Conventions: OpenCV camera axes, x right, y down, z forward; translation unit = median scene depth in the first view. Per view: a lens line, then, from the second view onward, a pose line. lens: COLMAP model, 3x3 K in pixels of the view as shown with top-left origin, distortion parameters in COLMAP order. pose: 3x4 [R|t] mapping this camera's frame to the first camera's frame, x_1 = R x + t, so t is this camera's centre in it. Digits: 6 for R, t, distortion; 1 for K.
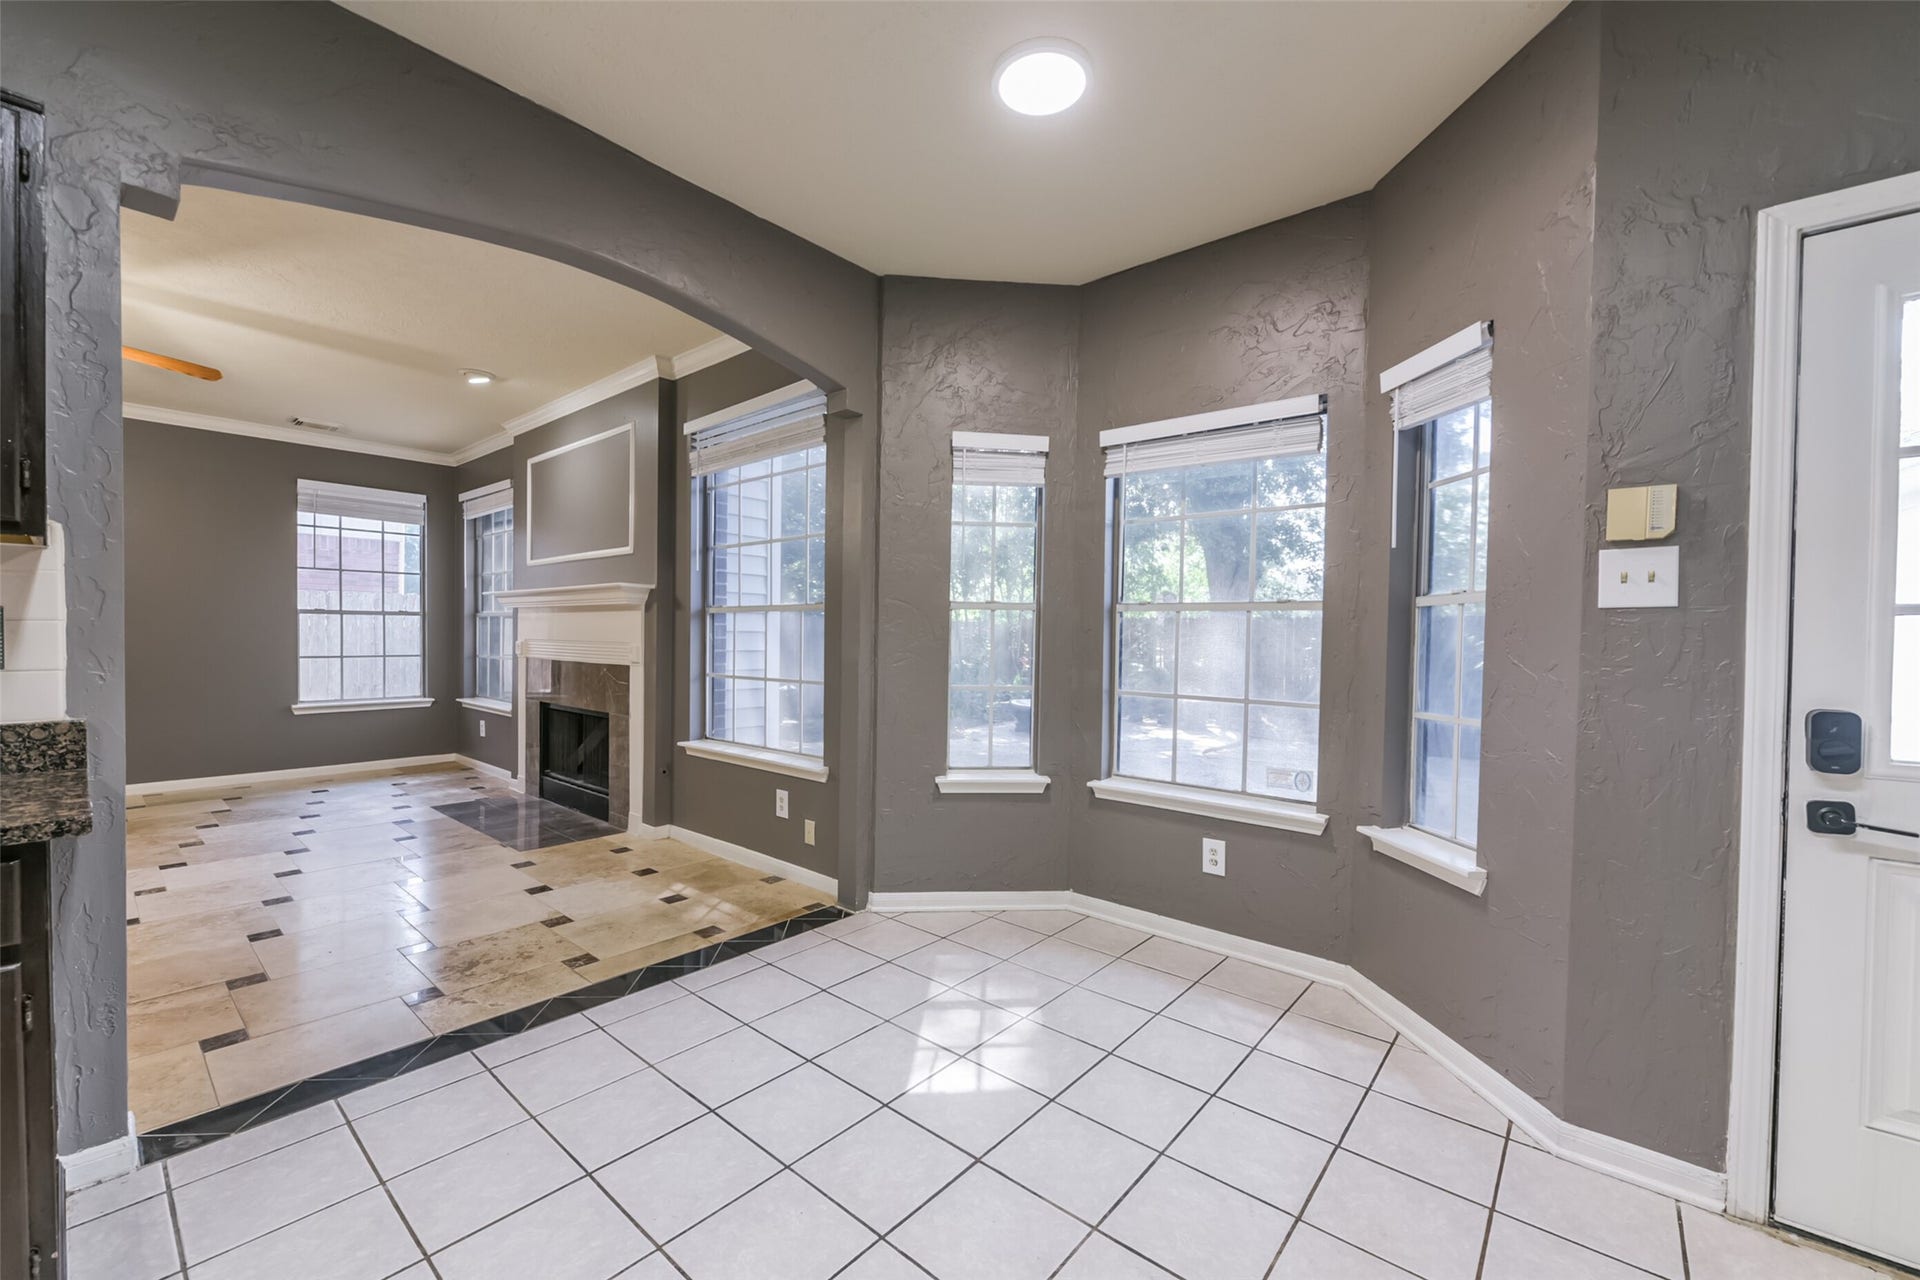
lens RADIAL K [[764.2, 0, 956.7], [0, 764.2, 654.4], [0, 0, 1]] dist [-0.002191, -0.000785]
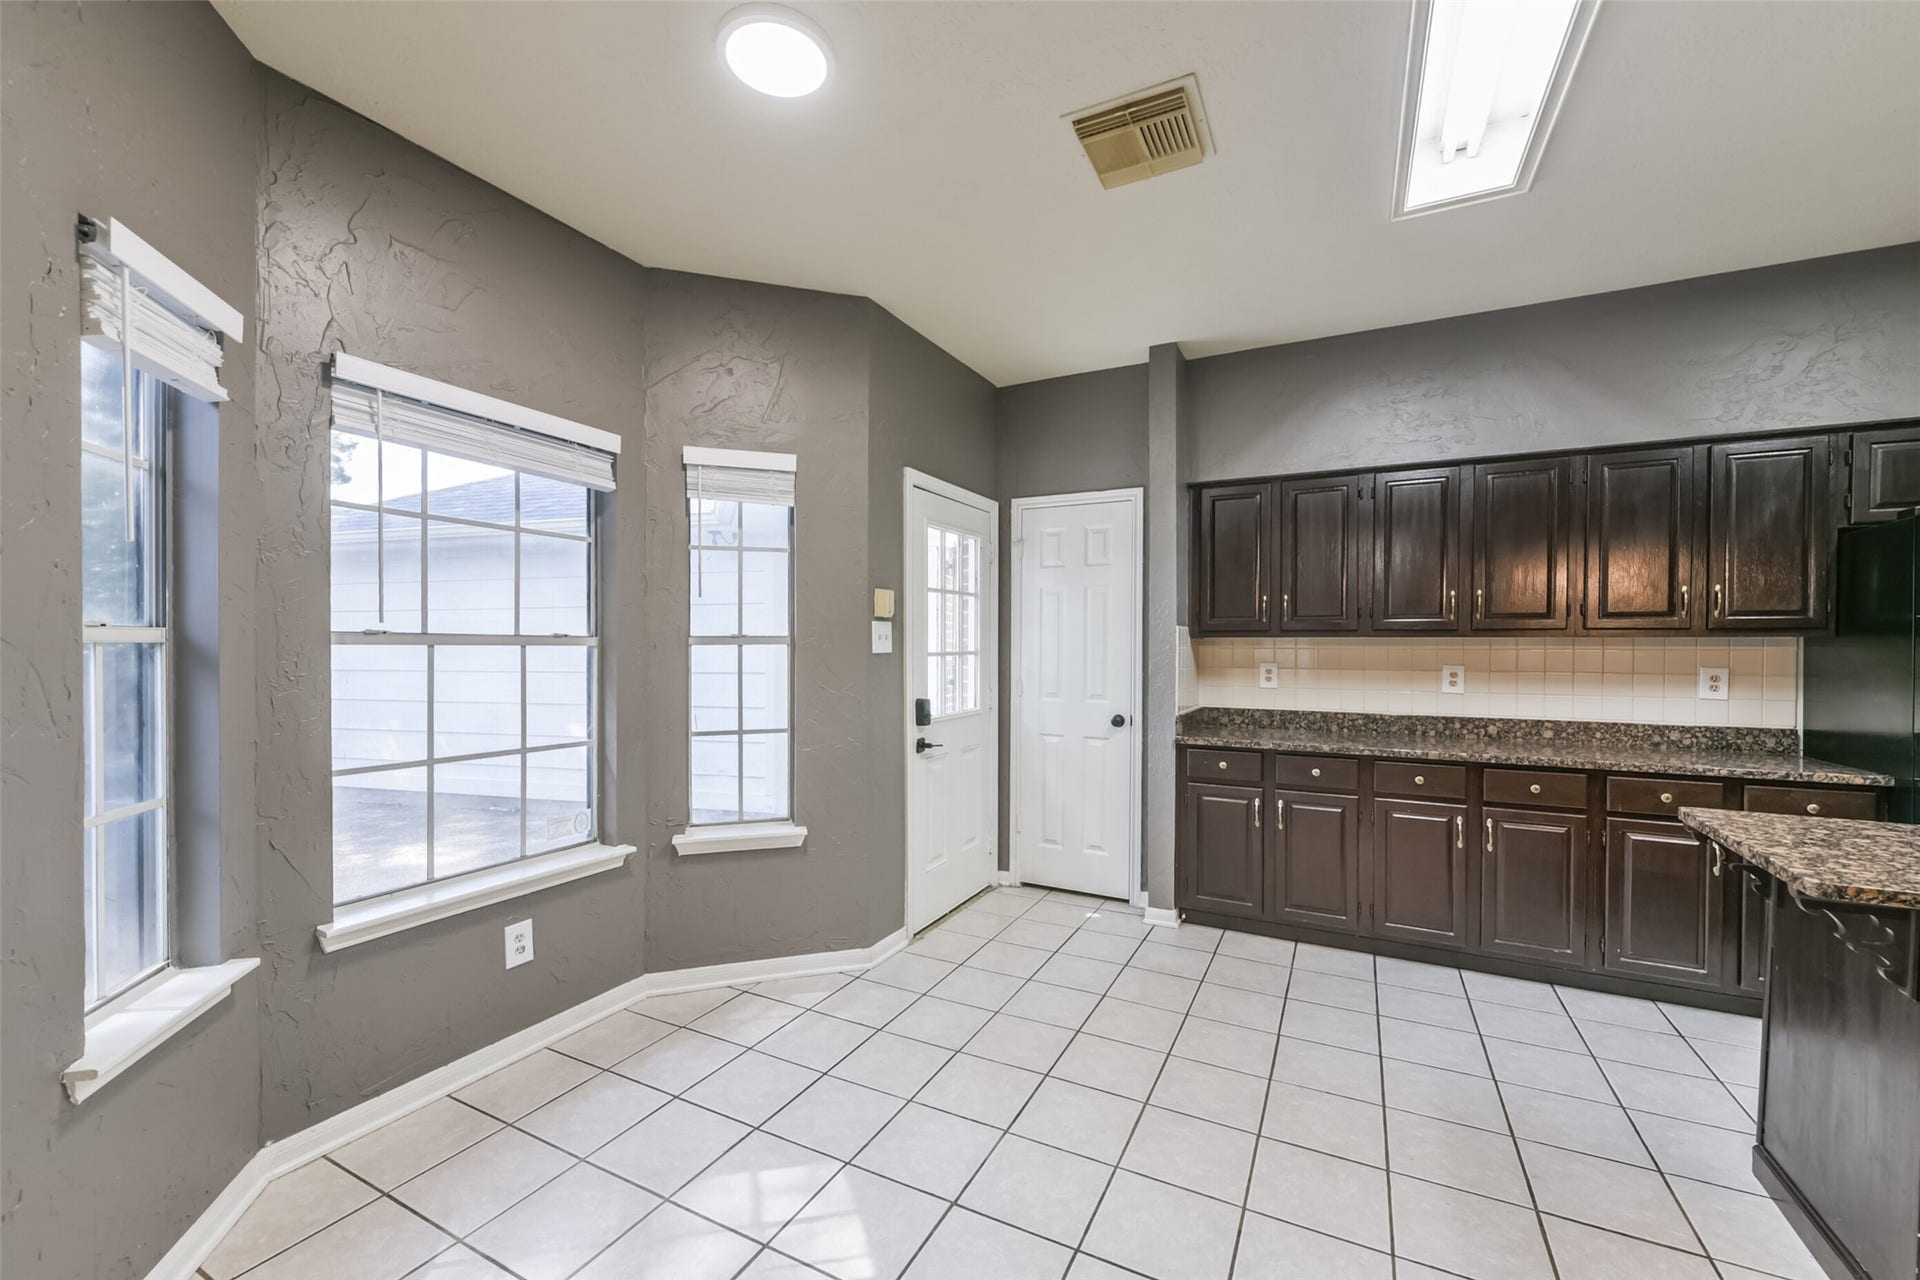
lens RADIAL K [[764.2, 0, 964.9], [0, 764.2, 653.9], [0, 0, 1]] dist [-0.002191, -0.000785]
pose [[-0.226483, -0.027092, 0.973638, -0.505931], [0.014846, 0.999401, 0.031262, -0.059640], [-0.973902, 0.021535, -0.225945, 0.632683]]
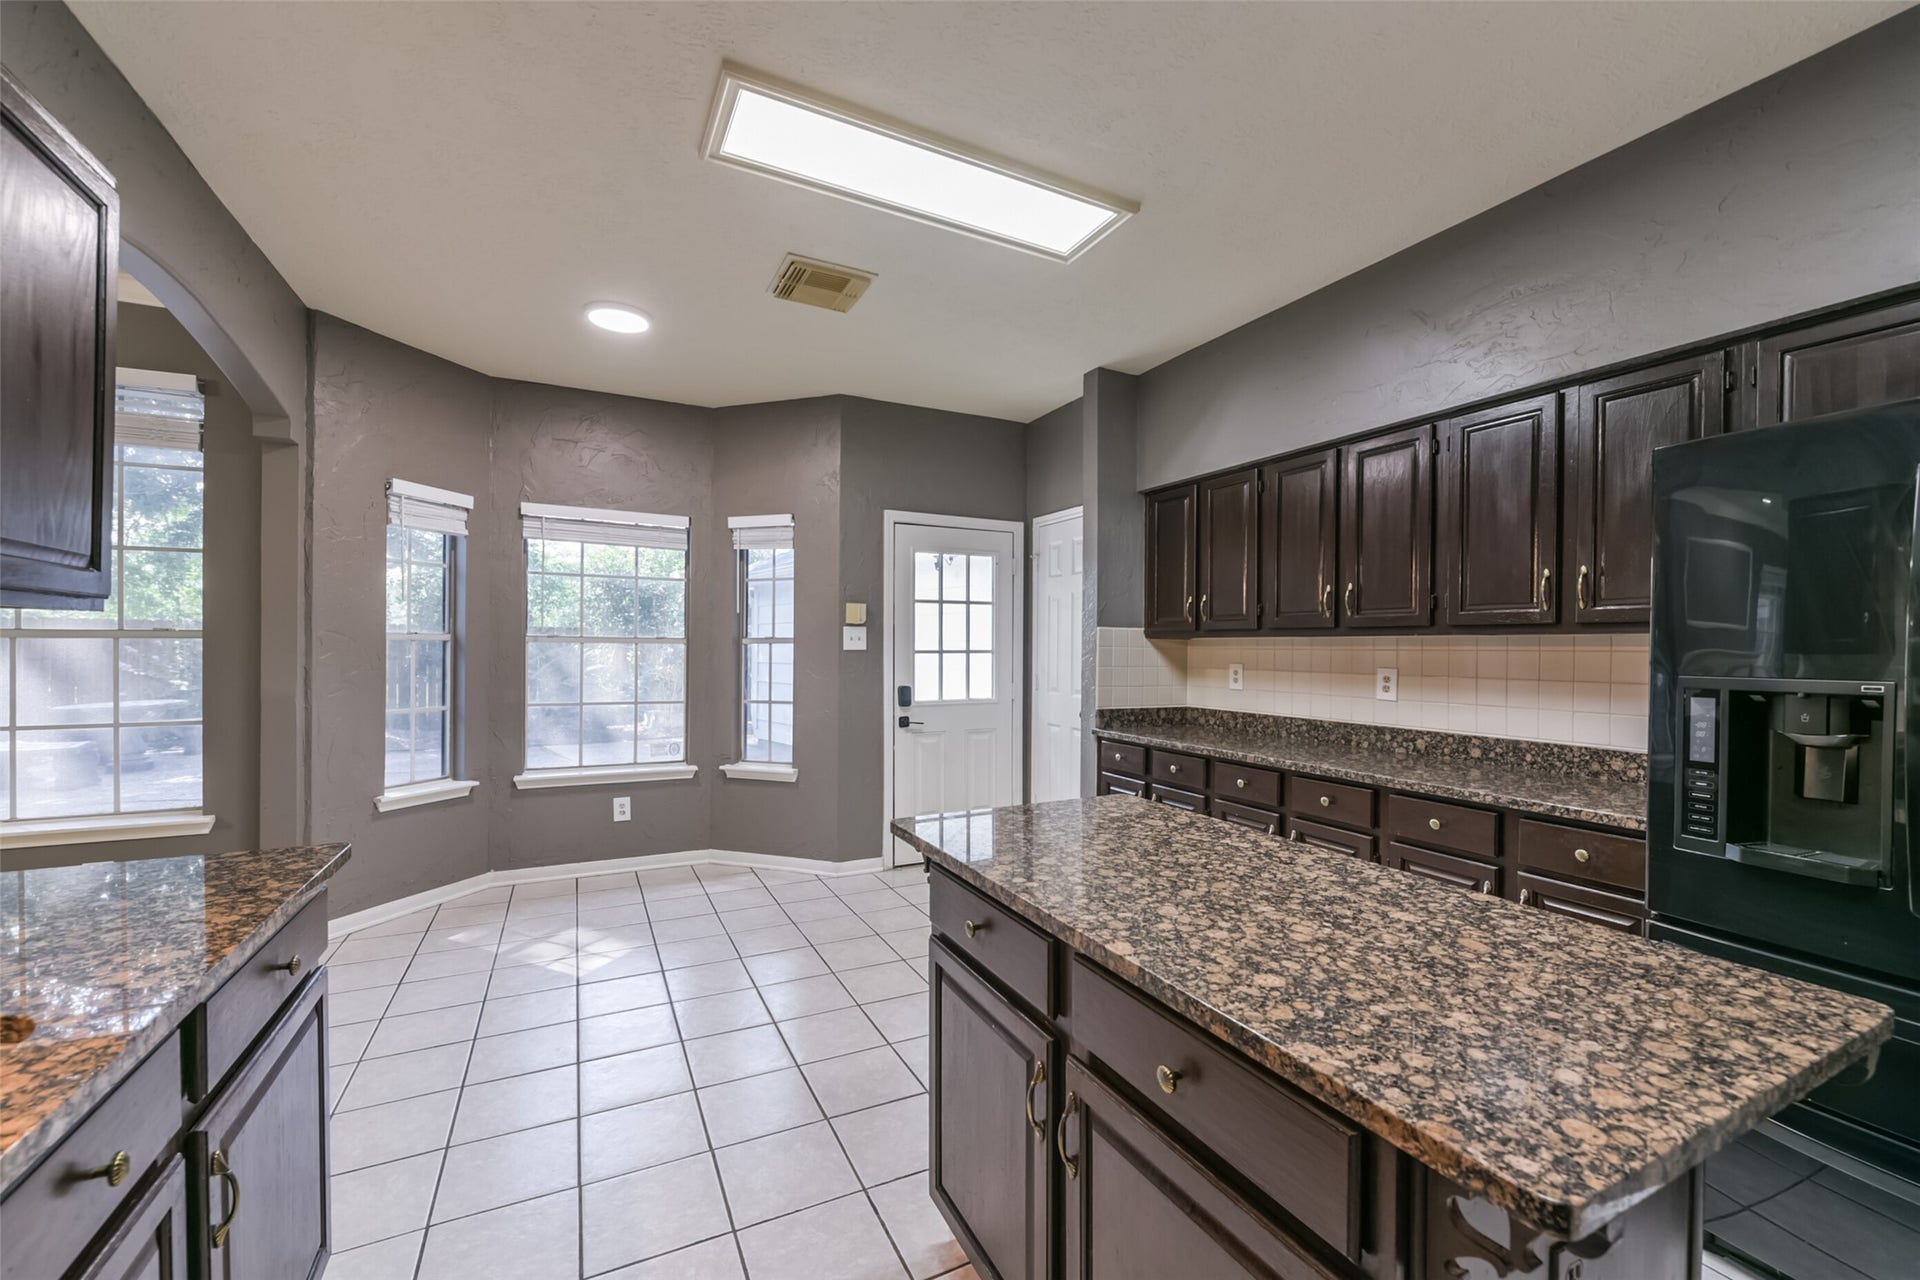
lens RADIAL K [[764.2, 0, 963.7], [0, 764.2, 649.8], [0, 0, 1]] dist [-0.002191, -0.000785]
pose [[0.385194, -0.015387, 0.922707, -0.687129], [0.018500, 0.999789, 0.008950, -0.040463], [-0.922650, 0.013622, 0.385397, -0.167194]]
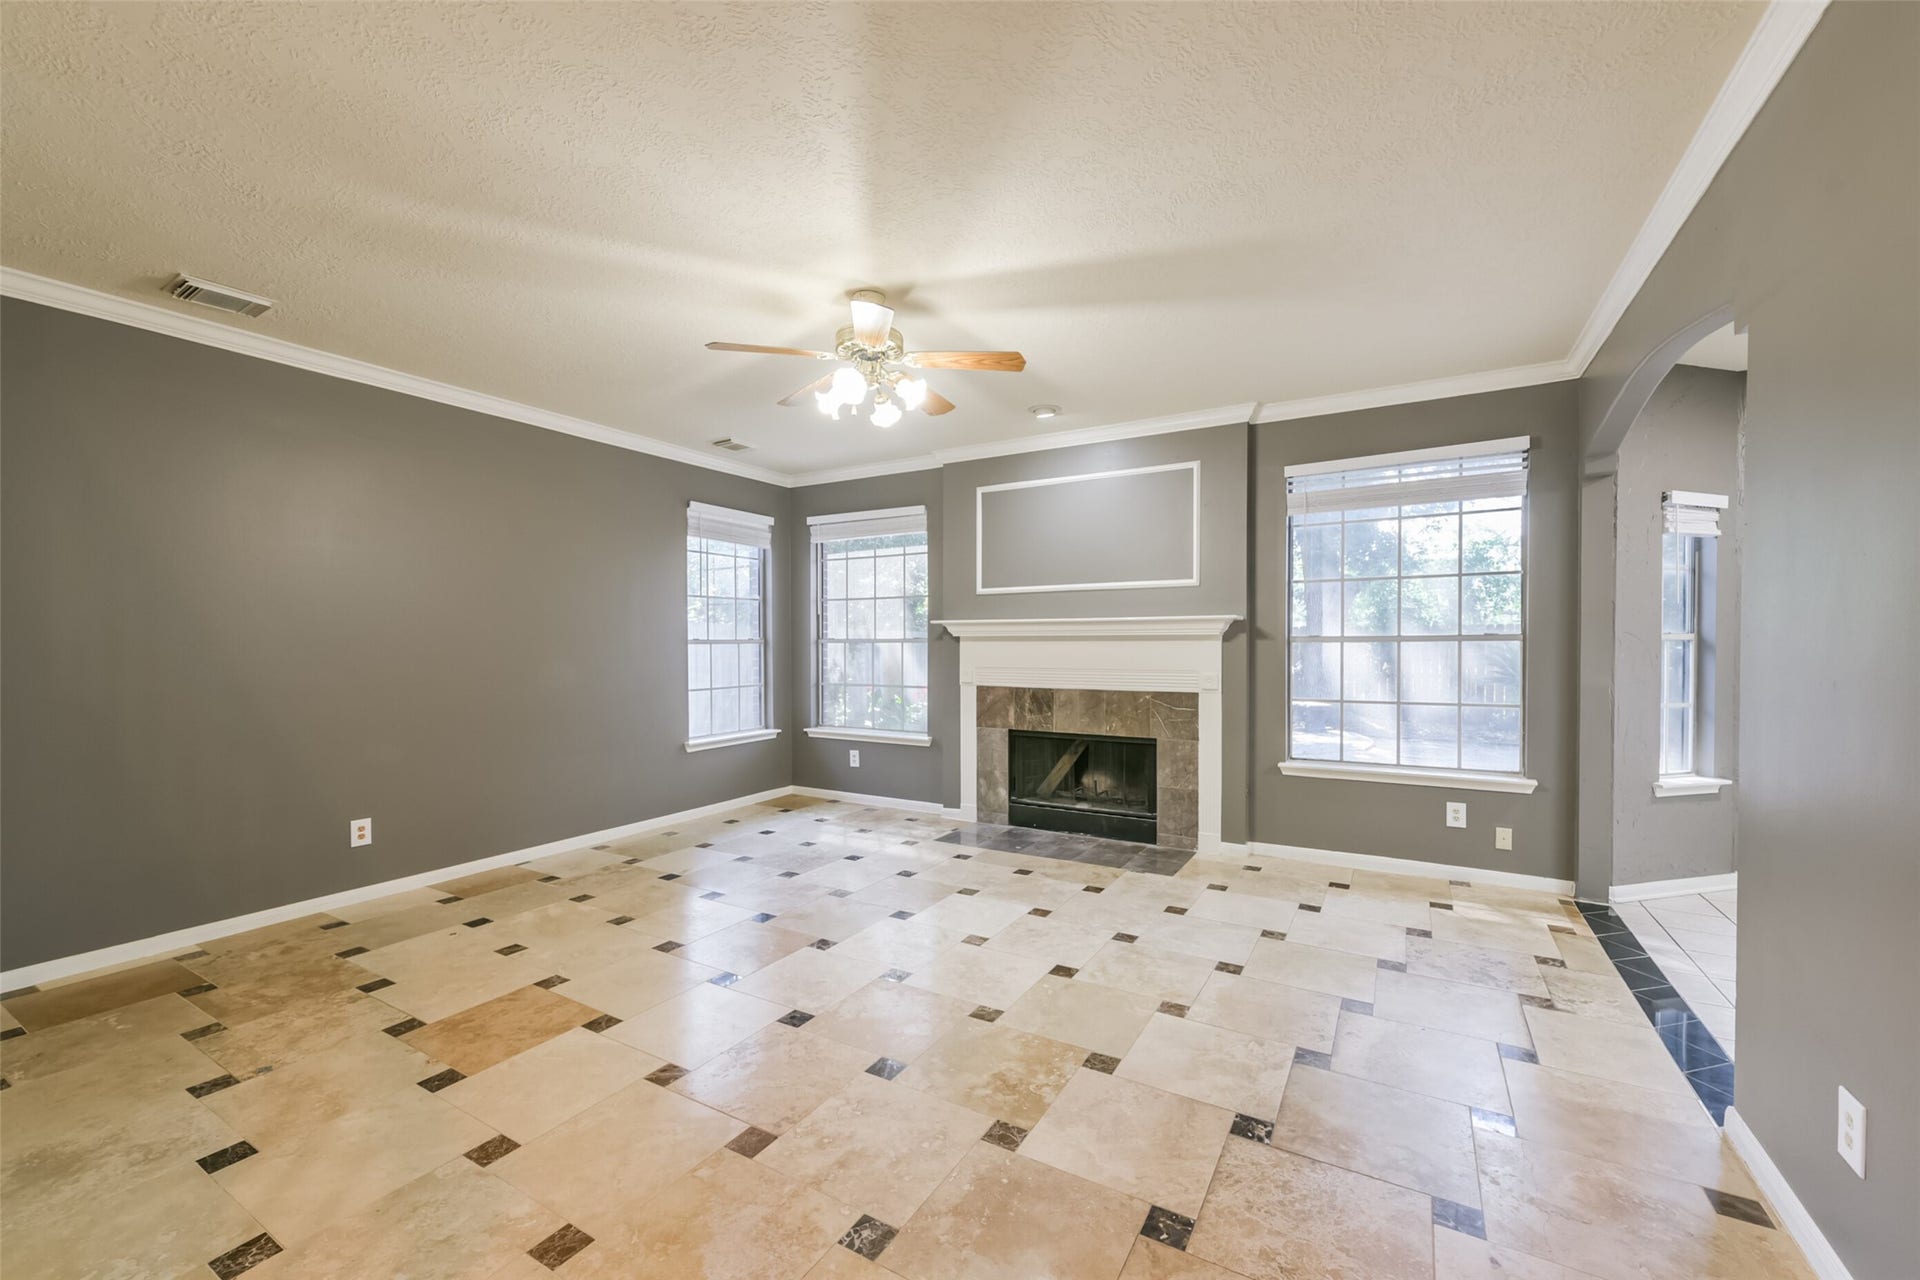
lens RADIAL K [[764.2, 0, 951.0], [0, 764.2, 650.9], [0, 0, 1]] dist [-0.002191, -0.000785]
pose [[0.985326, -0.018853, 0.169639, -1.279953], [0.020796, 0.999737, -0.009681, -0.054056], [-0.169411, 0.013067, 0.985459, 0.029666]]
